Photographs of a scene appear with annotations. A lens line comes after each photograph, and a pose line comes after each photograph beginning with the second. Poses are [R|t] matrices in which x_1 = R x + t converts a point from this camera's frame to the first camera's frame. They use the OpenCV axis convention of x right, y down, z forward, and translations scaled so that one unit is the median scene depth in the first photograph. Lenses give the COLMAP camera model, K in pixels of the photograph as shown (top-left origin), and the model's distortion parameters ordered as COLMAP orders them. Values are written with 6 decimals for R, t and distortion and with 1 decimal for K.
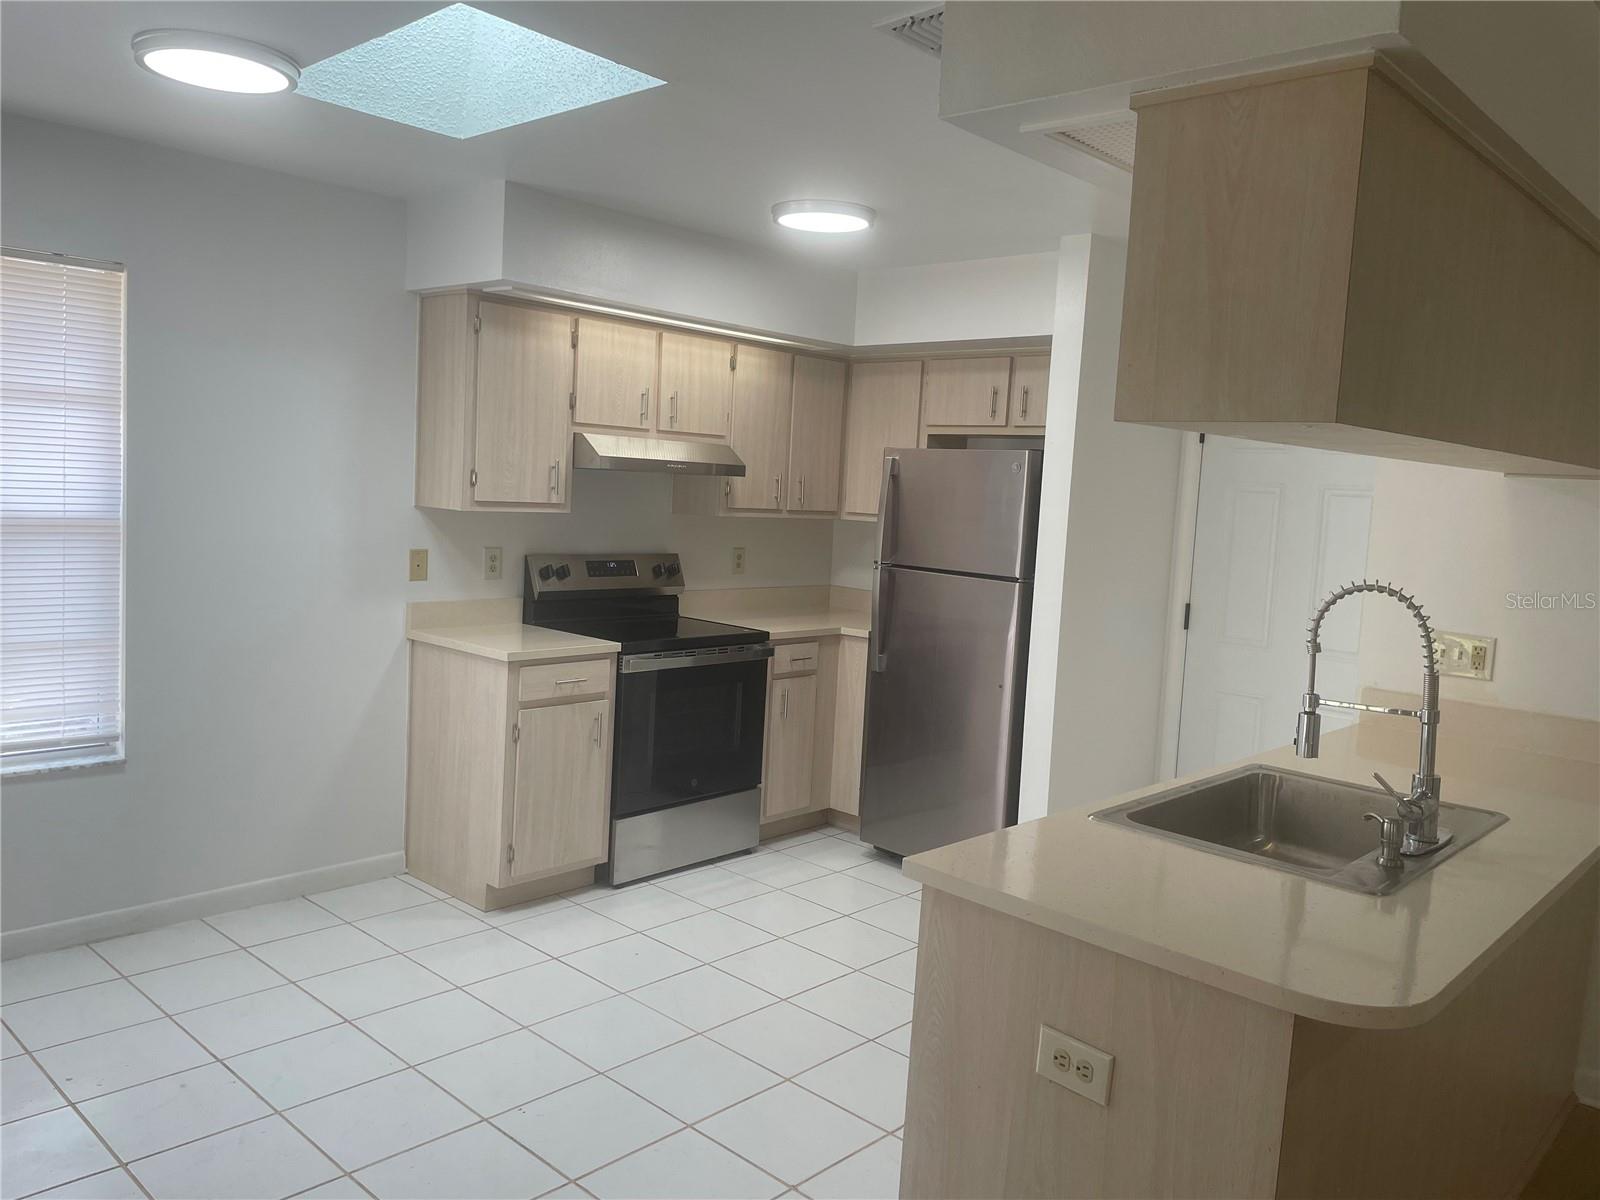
lens RADIAL K [[1221.1, 0, 800.0], [0, 1221.1, 600.0], [0, 0, 1]] dist [0.007676, -0.000611]
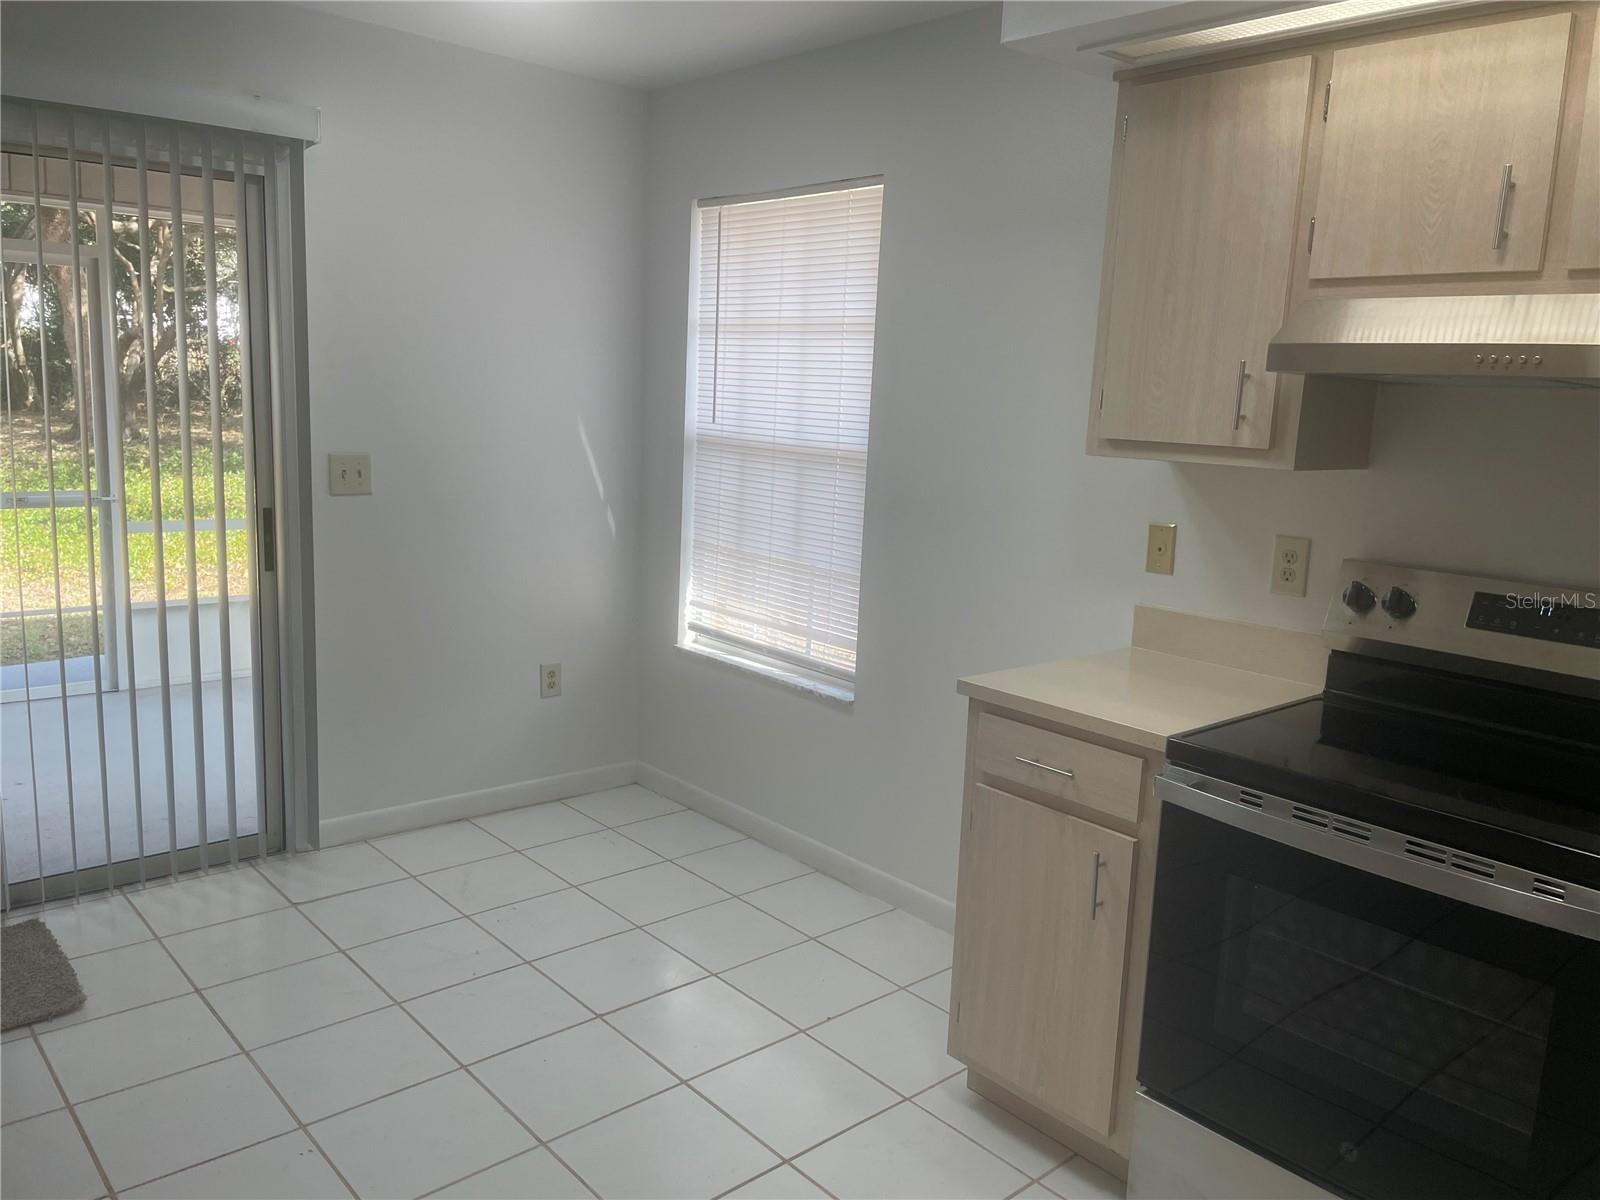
lens RADIAL K [[1221.1, 0, 800.0], [0, 1221.1, 600.0], [0, 0, 1]] dist [0.007676, -0.000611]
pose [[-0.101150, 0.109931, -0.988779, 0.326865], [-0.141287, 0.982216, 0.123654, -0.053995], [0.984788, 0.152209, -0.083819, 0.872636]]
